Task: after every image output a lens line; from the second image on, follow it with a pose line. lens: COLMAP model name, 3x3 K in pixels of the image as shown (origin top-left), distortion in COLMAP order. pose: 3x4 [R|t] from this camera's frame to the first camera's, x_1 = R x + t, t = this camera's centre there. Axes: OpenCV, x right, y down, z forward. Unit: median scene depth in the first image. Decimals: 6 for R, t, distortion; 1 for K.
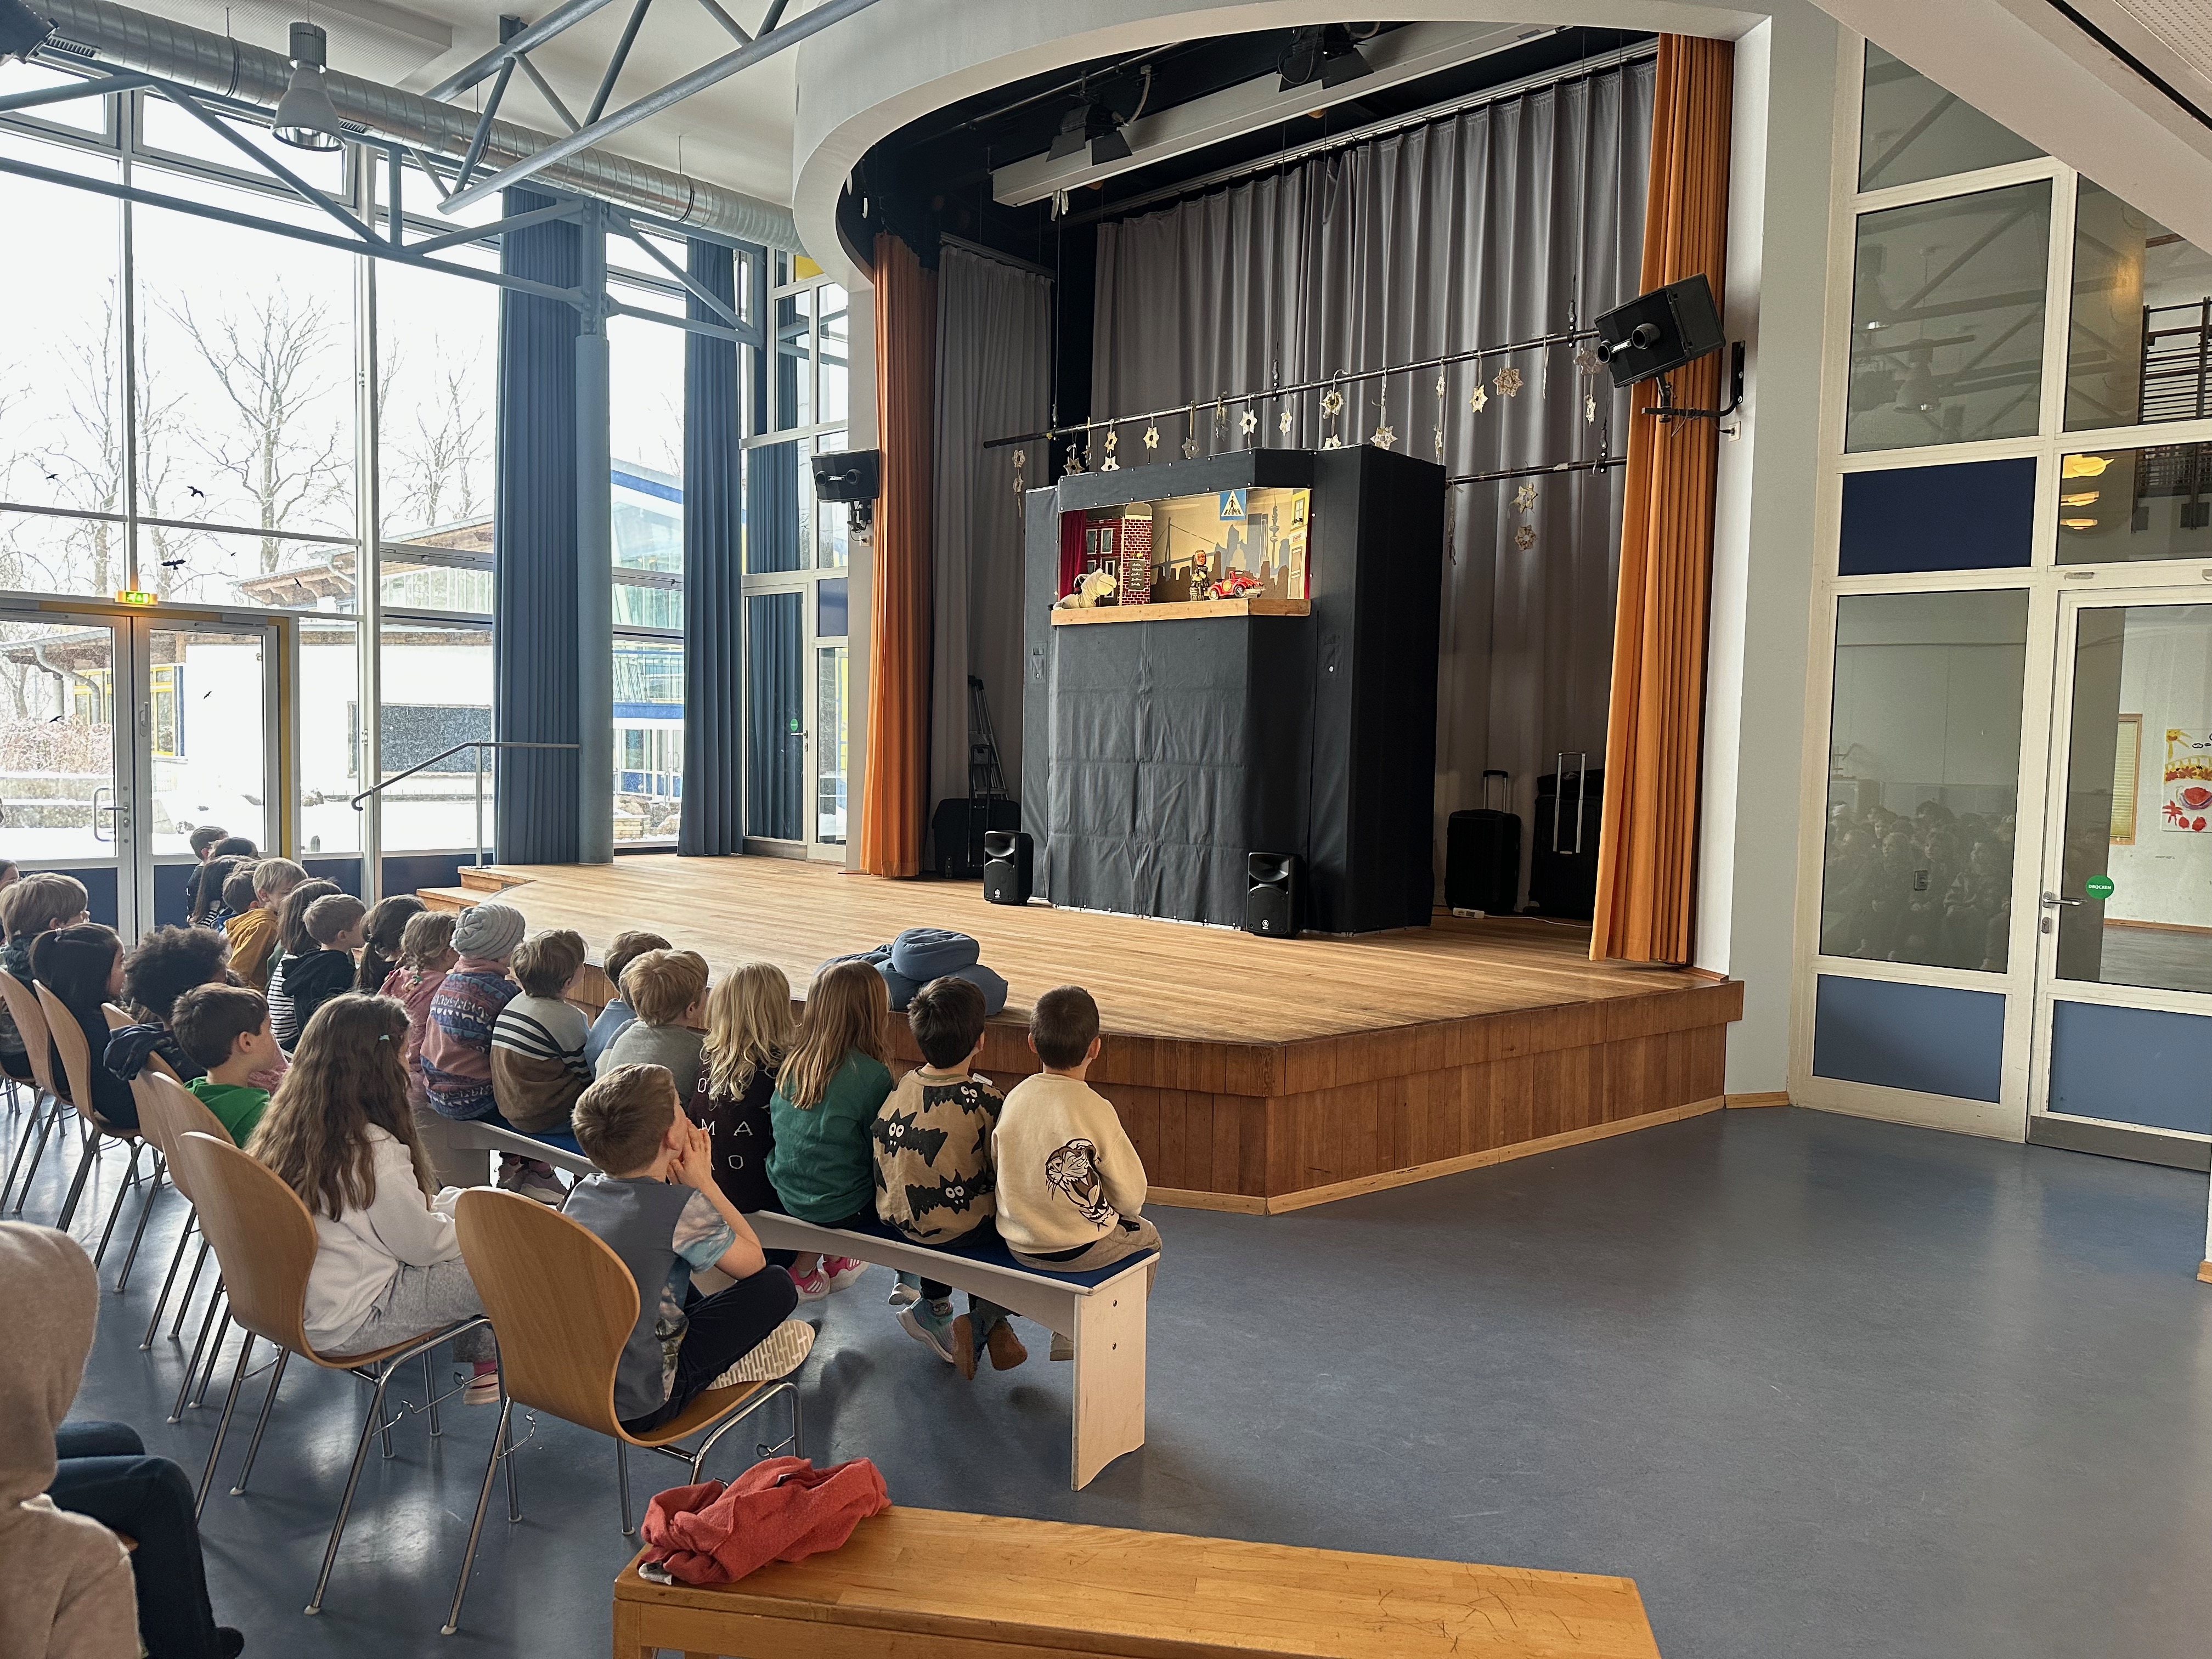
lens RADIAL K [[1536.2, 0, 1112.1], [0, 1536.2, 835.0], [0, 0, 1]] dist [0.157819, -0.310561]
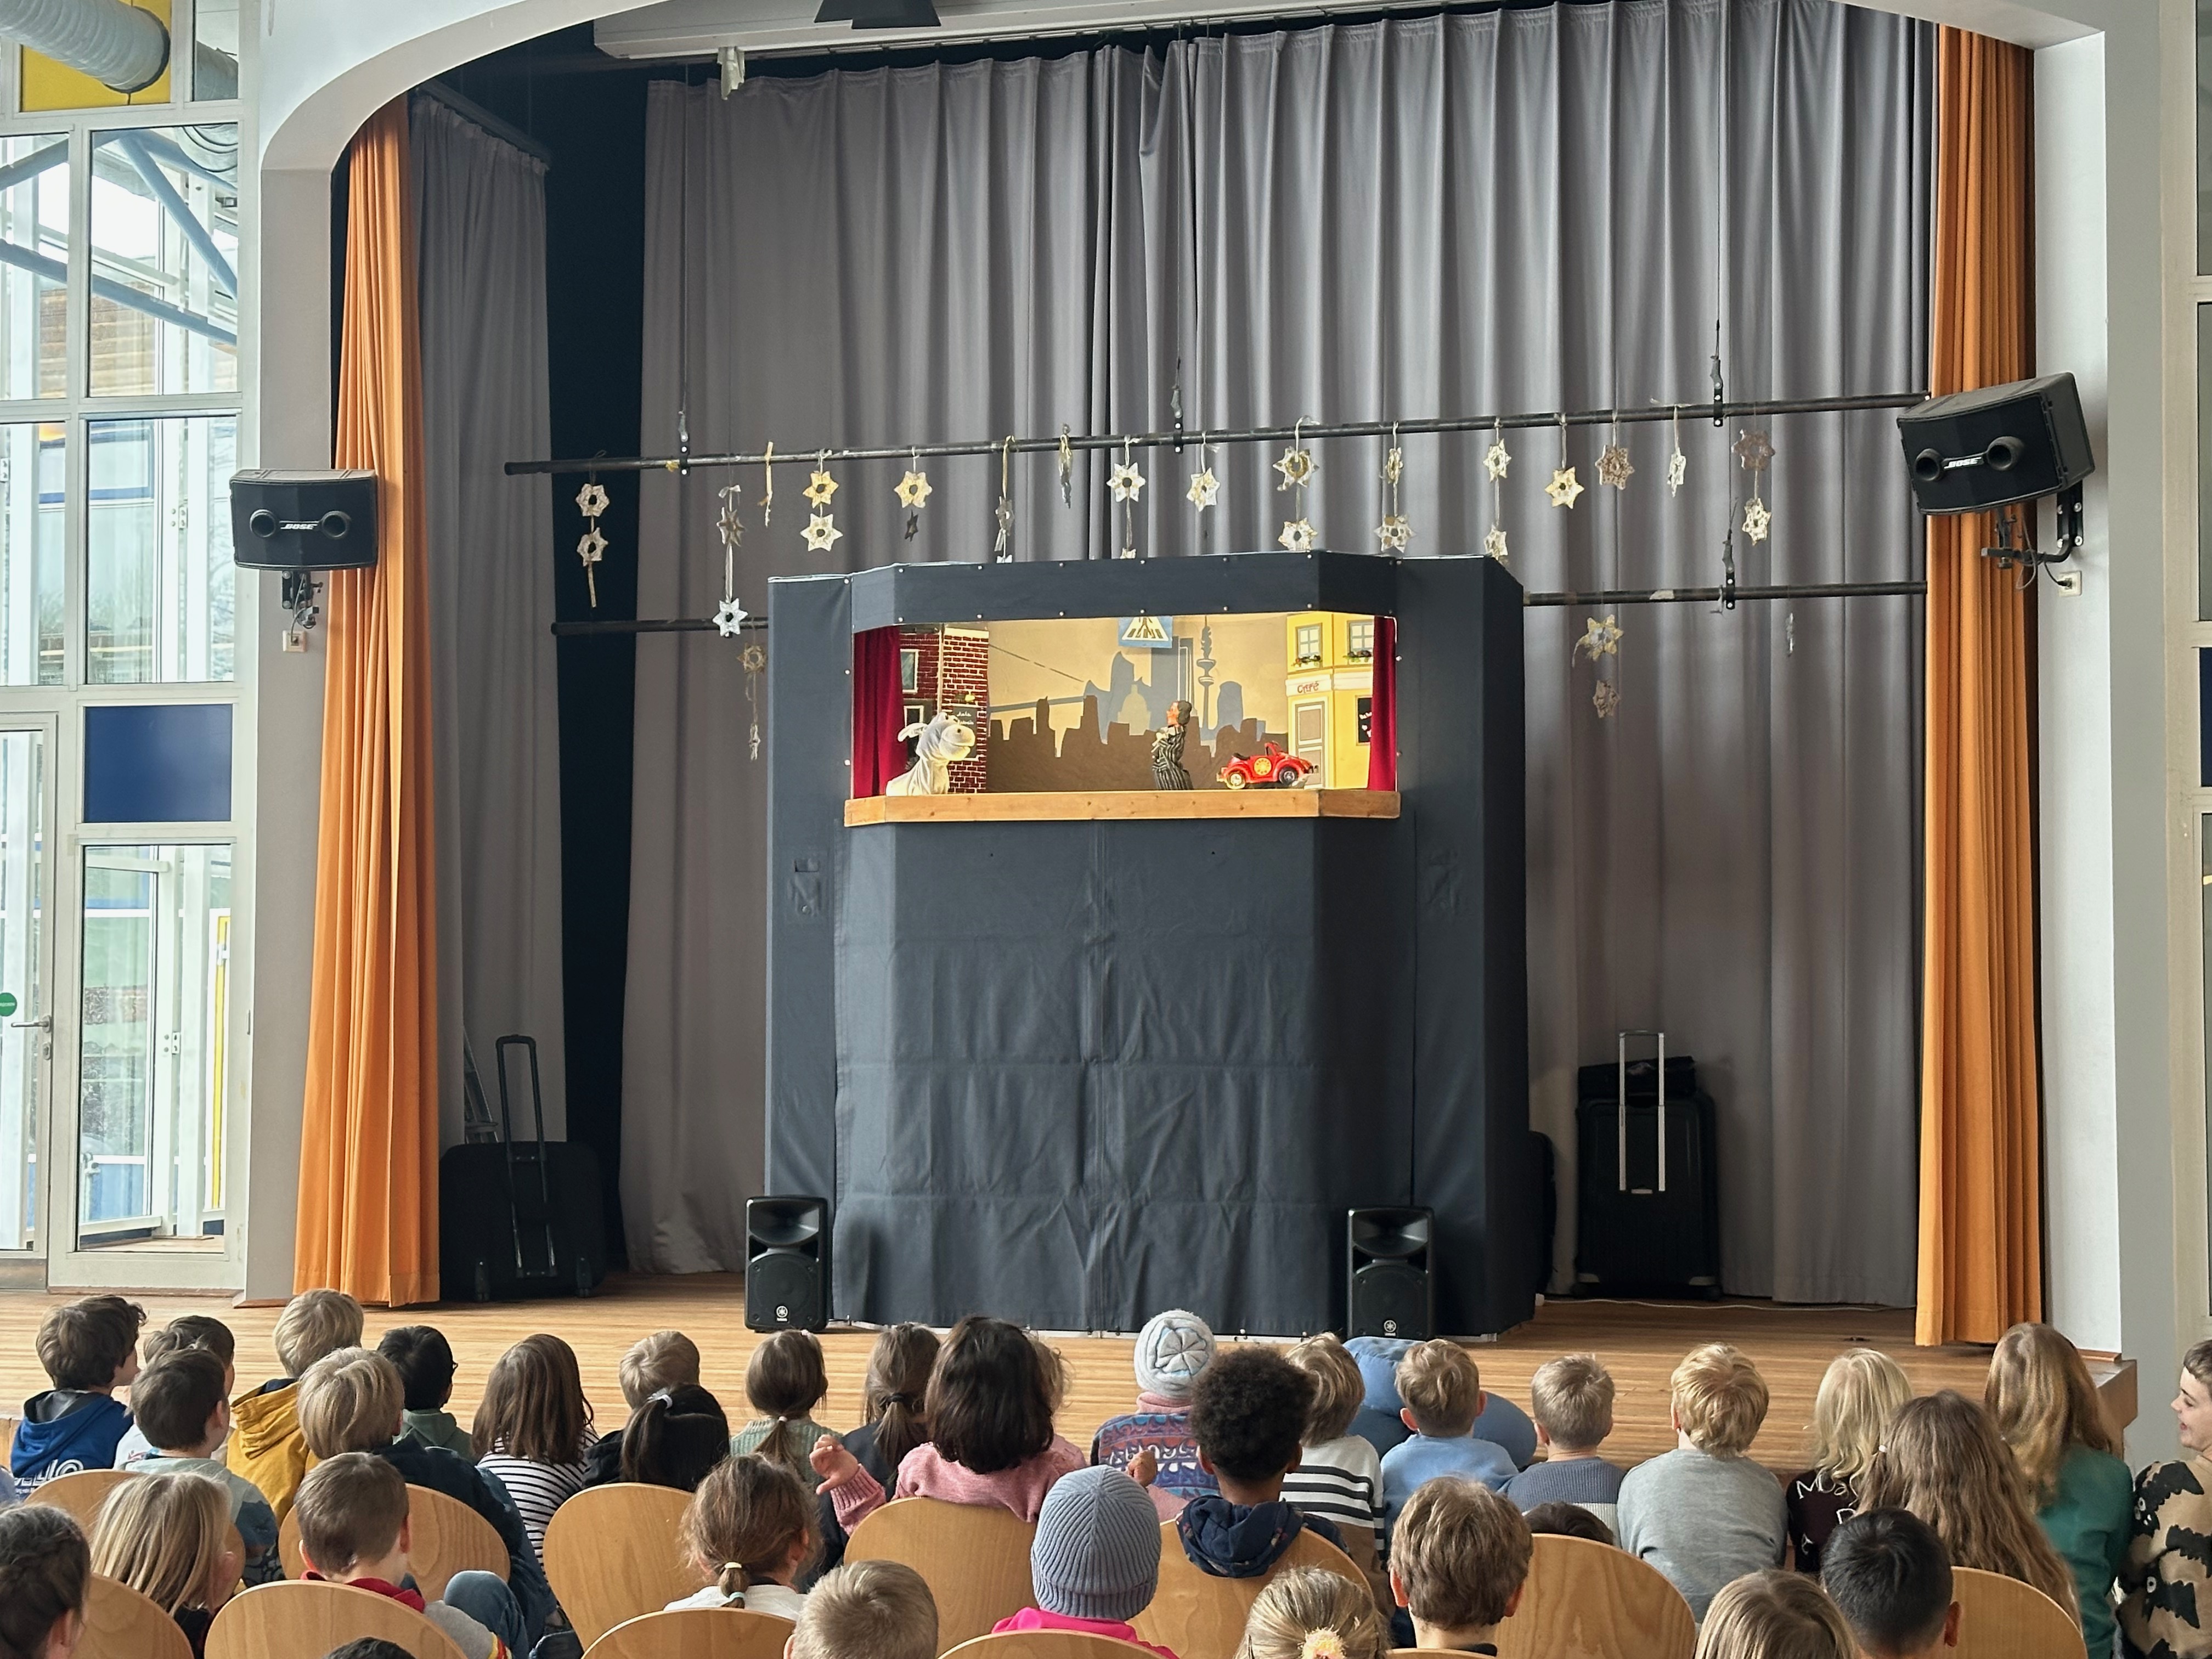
lens RADIAL K [[3377.8, 0, 1100.6], [0, 3377.8, 843.5], [0, 0, 1]] dist [0.123095, 0.079133]
pose [[0.884298, 0.004692, 0.466900, -0.525443], [0.044261, 0.994604, -0.093825, -0.009251], [-0.464821, 0.103635, 0.879319, -0.112568]]
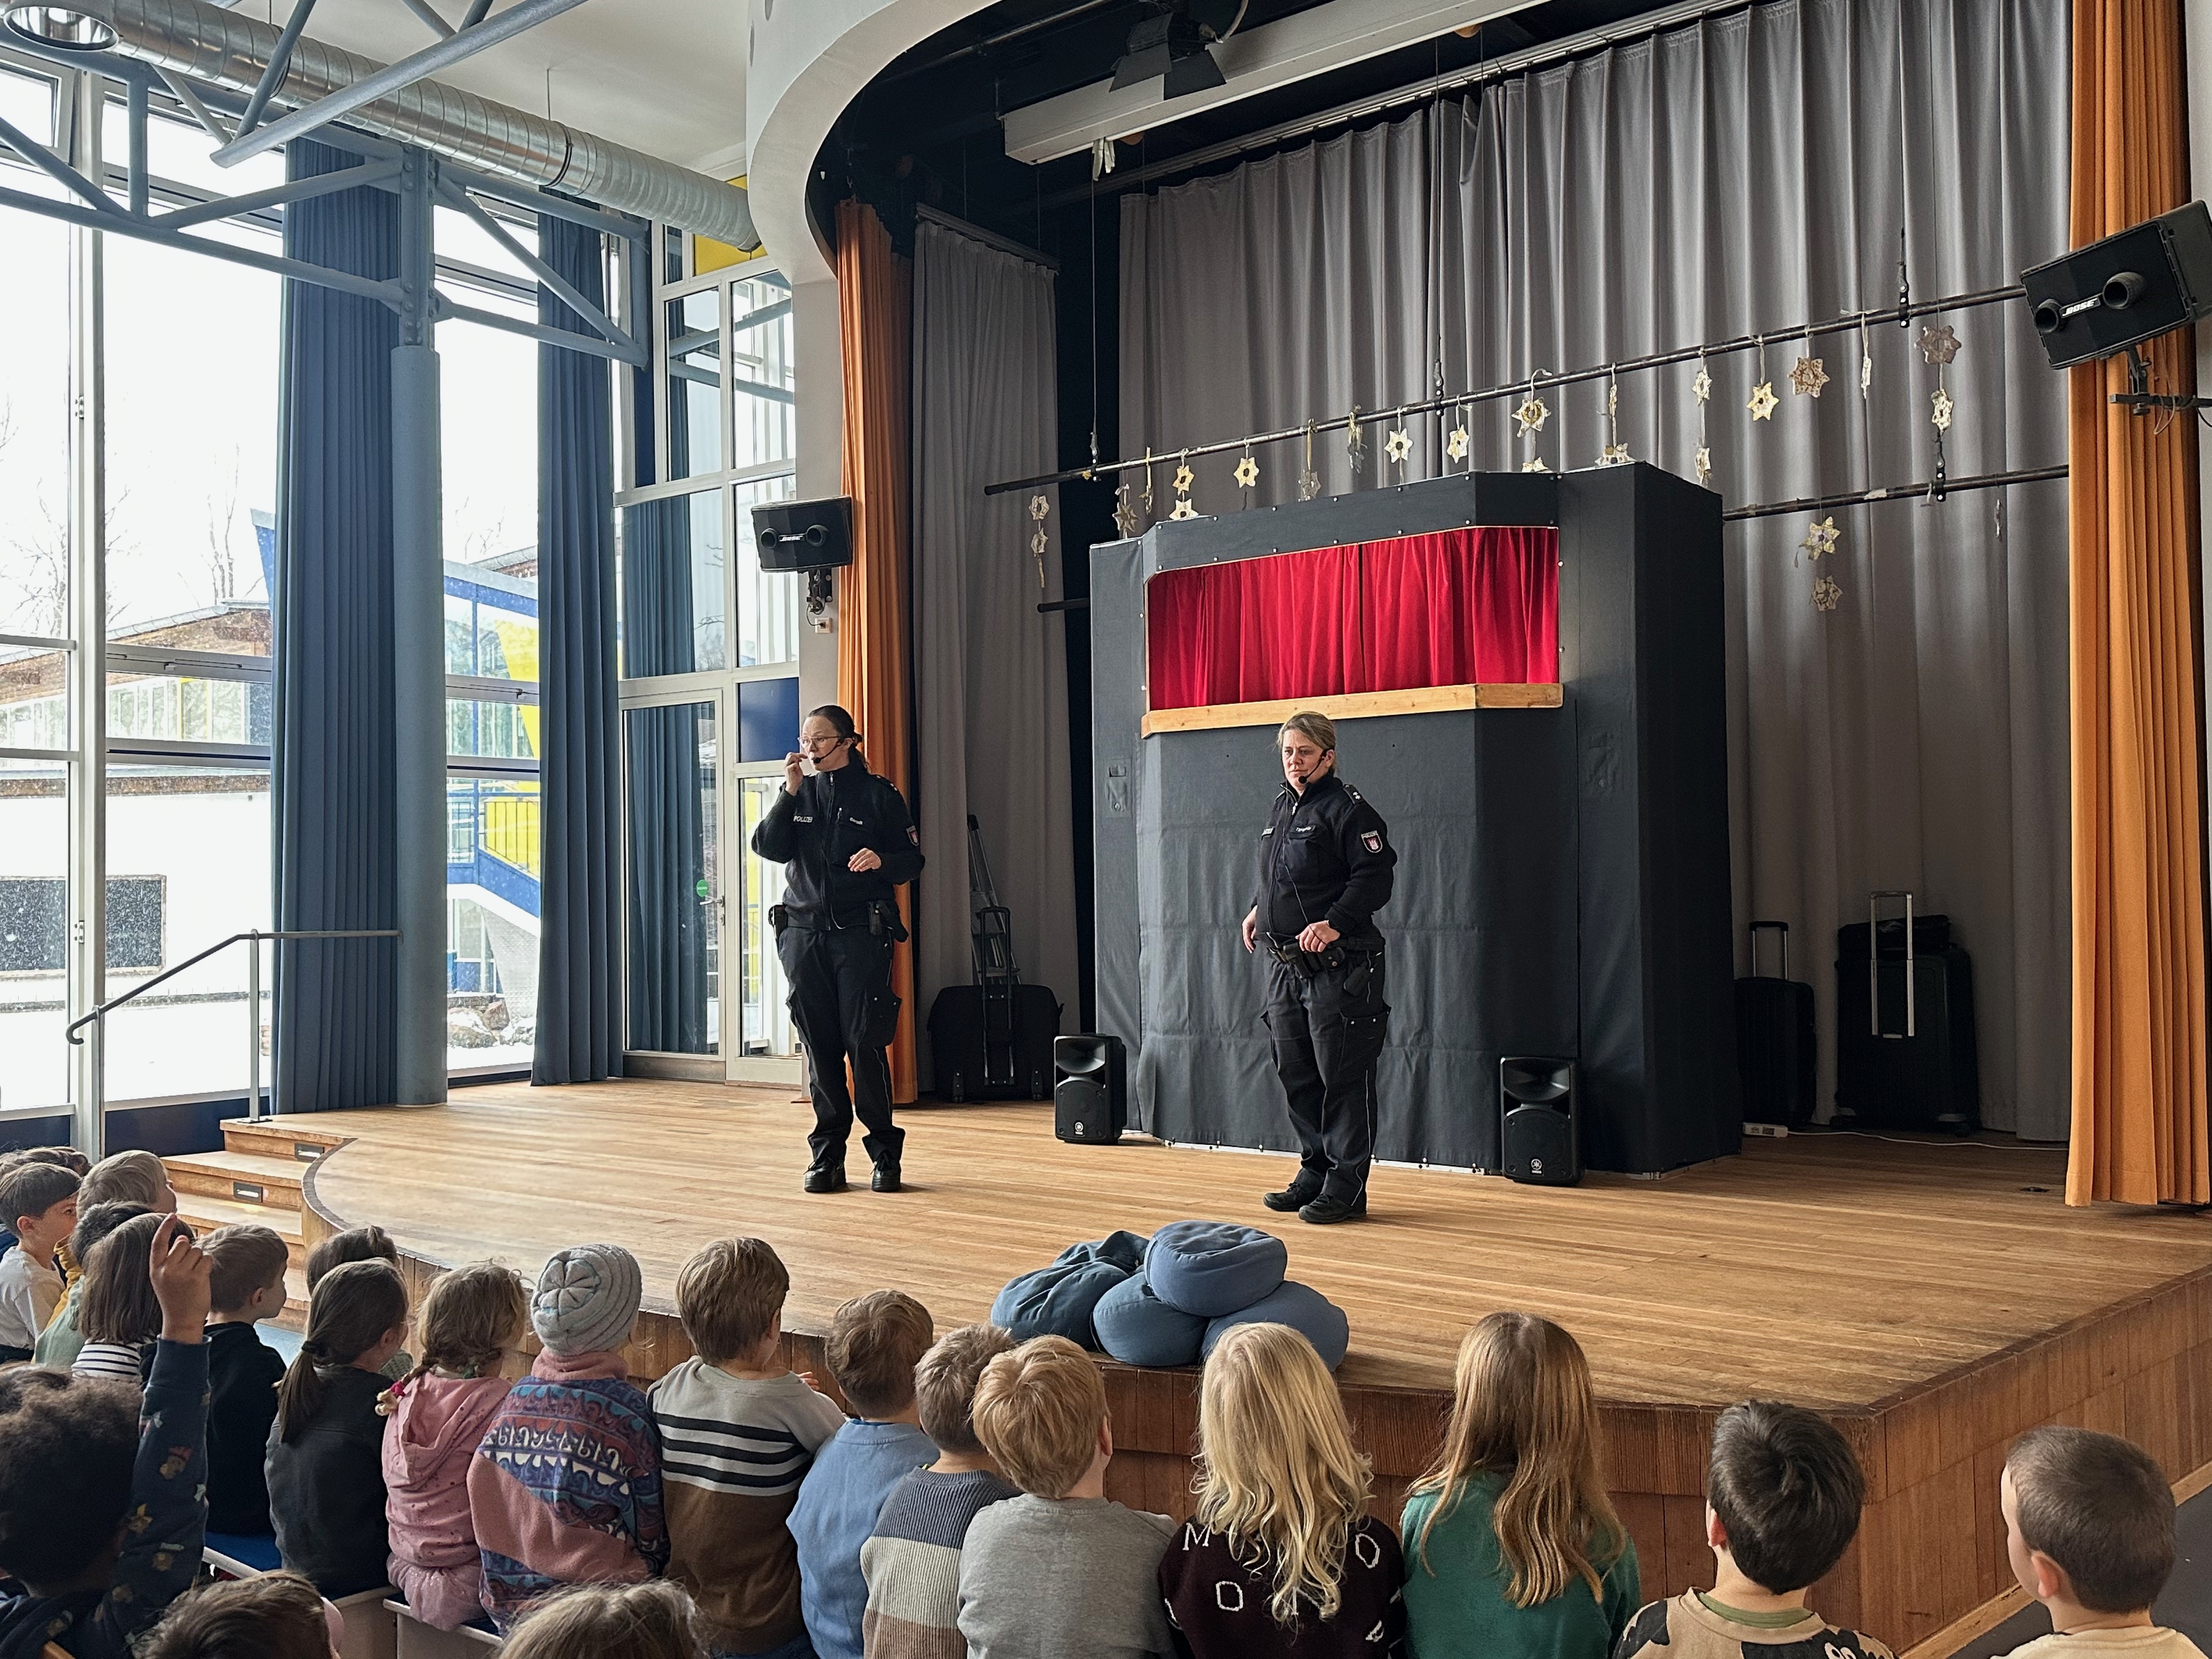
lens RADIAL K [[1931.4, 0, 1116.0], [0, 1931.4, 838.1], [0, 0, 1]] dist [0.173039, -0.348987]
pose [[0.995201, -0.031939, 0.092490, -0.131574], [0.039728, 0.995704, -0.083638, -0.016700], [-0.089421, 0.086911, 0.992195, 0.139848]]
